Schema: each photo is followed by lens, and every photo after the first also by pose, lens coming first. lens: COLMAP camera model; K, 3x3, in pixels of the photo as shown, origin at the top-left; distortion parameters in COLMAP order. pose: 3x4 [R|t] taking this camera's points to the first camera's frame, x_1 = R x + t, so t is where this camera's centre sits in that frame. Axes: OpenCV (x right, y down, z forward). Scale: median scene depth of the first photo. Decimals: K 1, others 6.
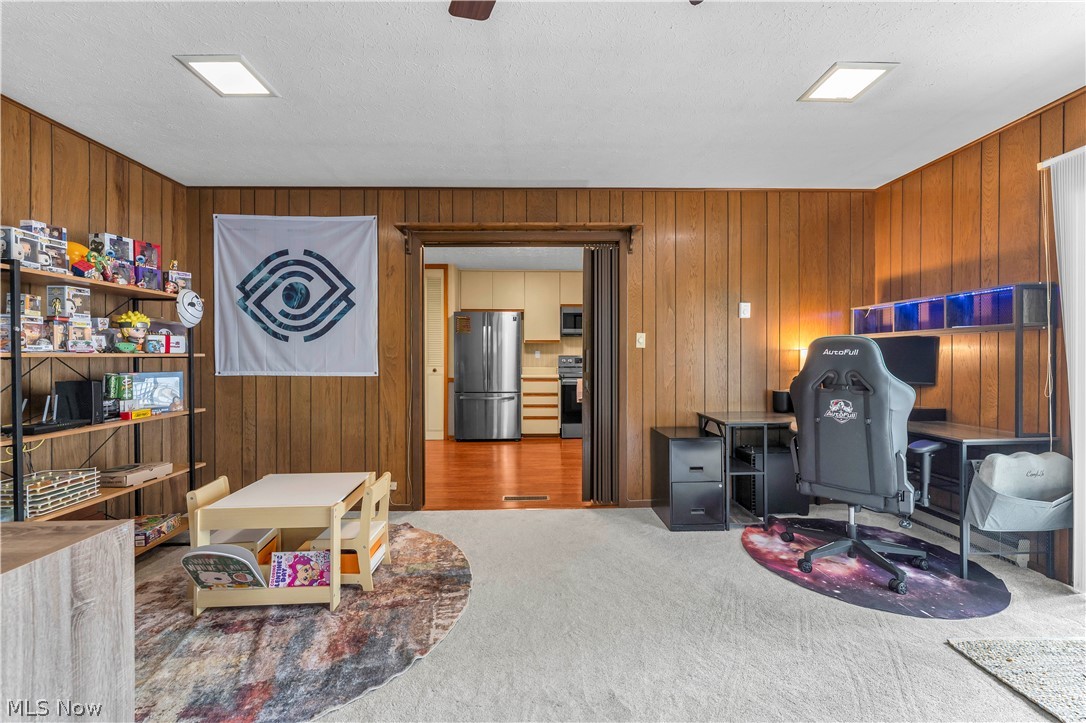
lens RADIAL K [[440.5, 0, 536.0], [0, 440.5, 358.0], [0, 0, 1]] dist [0.000028, -0.000041]
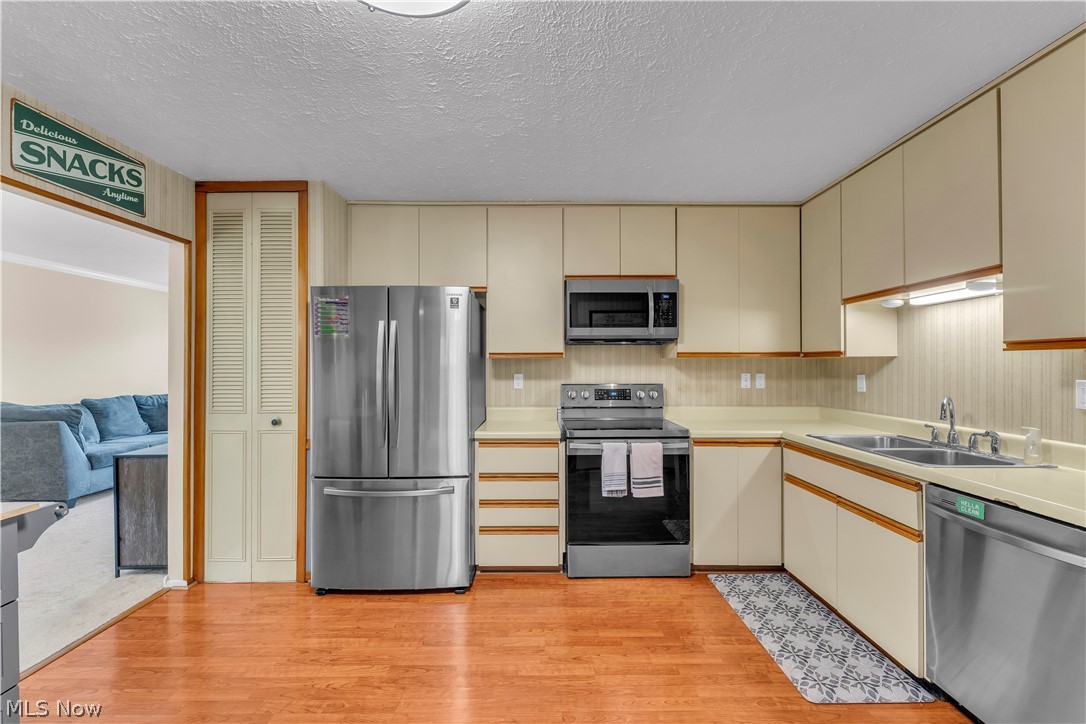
lens RADIAL K [[449.3, 0, 542.3], [0, 449.3, 364.0], [0, 0, 1]] dist [-0.000654, -0.001693]
pose [[0.999814, -0.004885, -0.018653, 0.042902], [0.004715, 0.999947, -0.009172, -0.024582], [0.018697, 0.009082, 0.999784, 0.552201]]
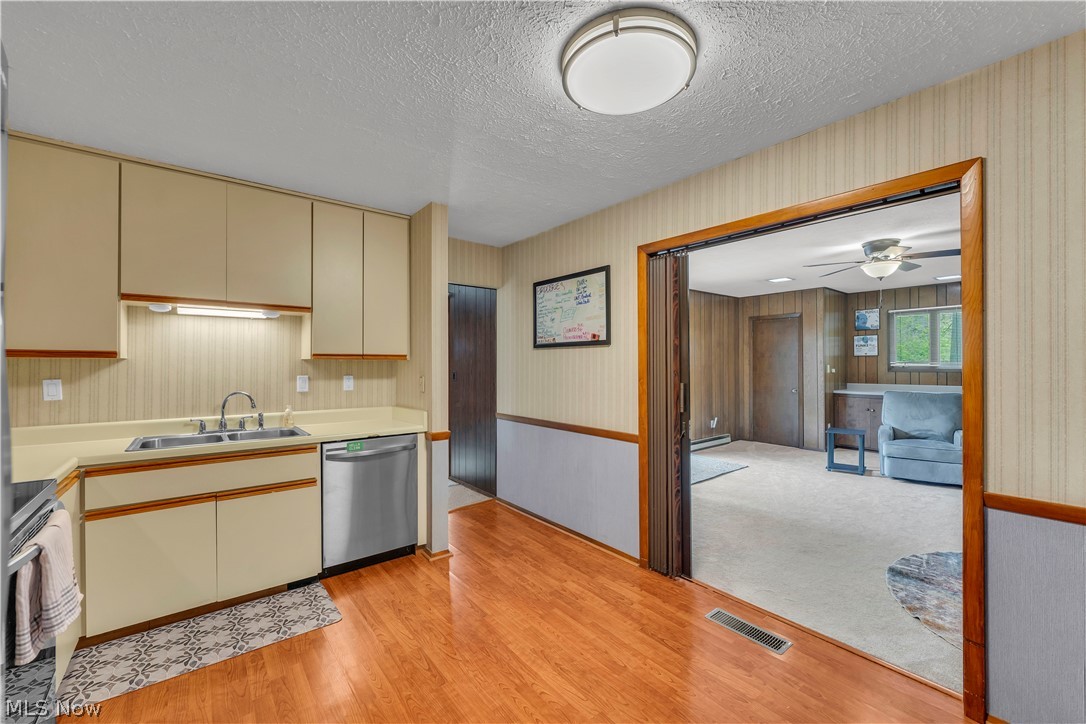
lens RADIAL K [[449.3, 0, 549.0], [0, 449.3, 362.0], [0, 0, 1]] dist [-0.000654, -0.001693]
pose [[-0.624696, 0.003285, 0.780861, -0.198450], [0.001627, 0.999994, -0.002904, -0.029523], [-0.780866, -0.000544, -0.624698, 0.936082]]
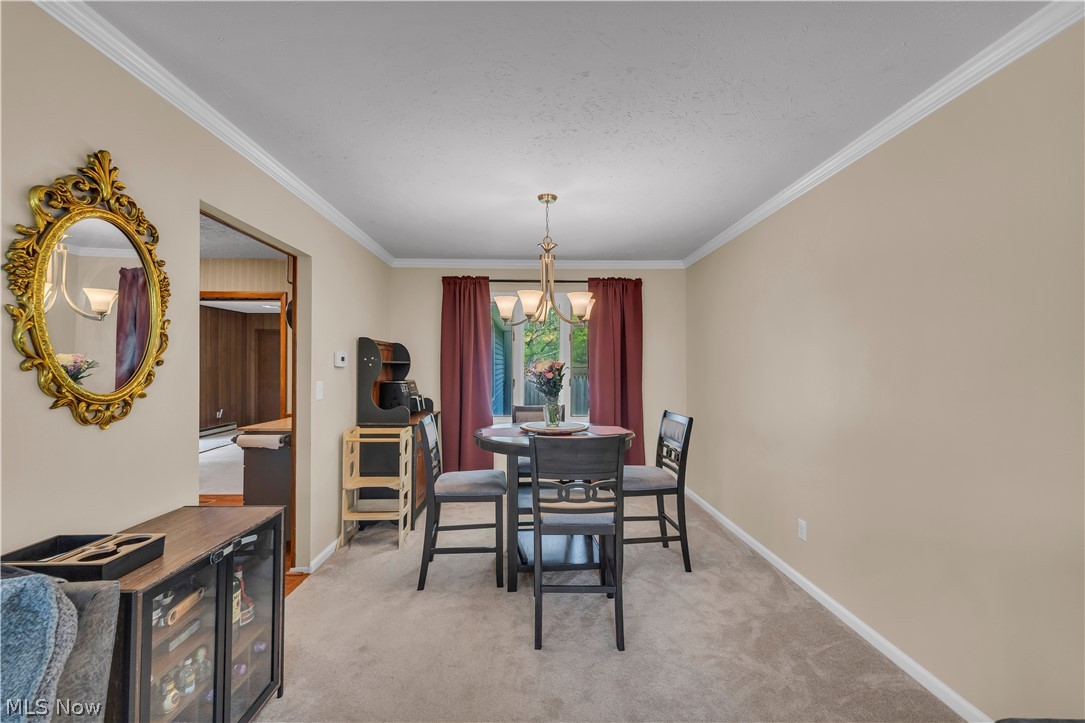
lens RADIAL K [[448.8, 0, 546.2], [0, 448.8, 362.6], [0, 0, 1]] dist [-0.000654, -0.001693]
pose [[-0.999793, 0.000453, -0.020320, -0.592896], [0.000510, 0.999996, -0.002764, -0.033388], [0.020319, -0.002774, -0.999790, 1.355033]]
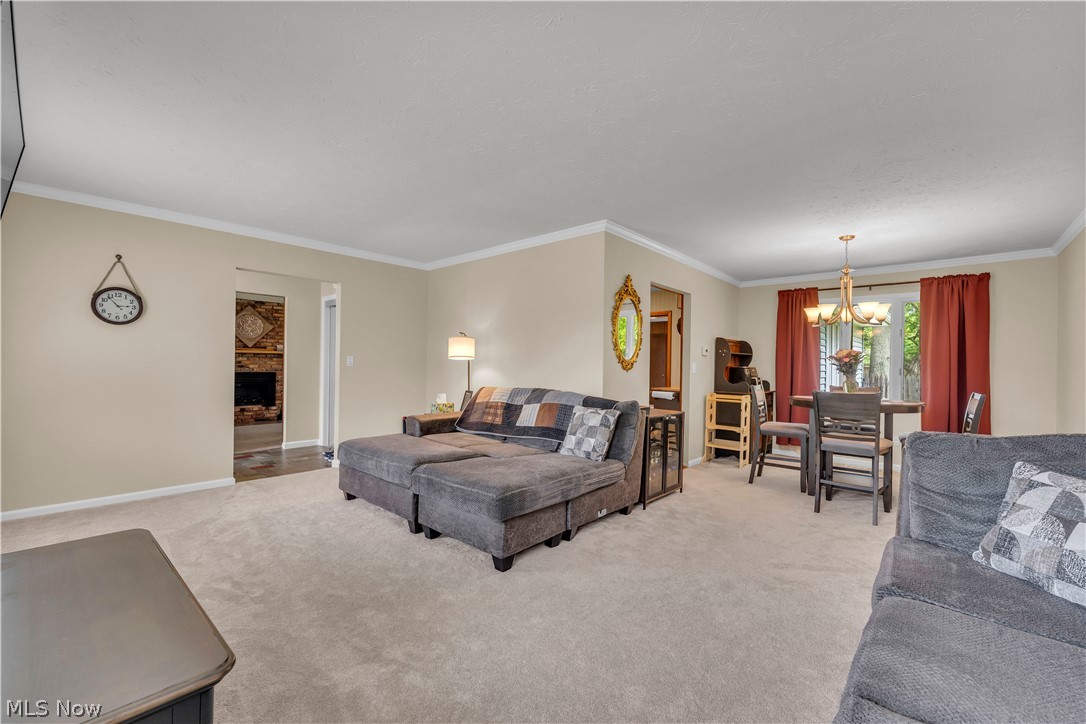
lens RADIAL K [[449.3, 0, 538.6], [0, 449.3, 361.9], [0, 0, 1]] dist [-0.000654, -0.001693]
pose [[-0.732481, -0.009535, 0.680721, -1.226547], [-0.012843, 0.999918, 0.000187, 0.064286], [-0.680667, -0.008605, -0.732543, 2.993995]]
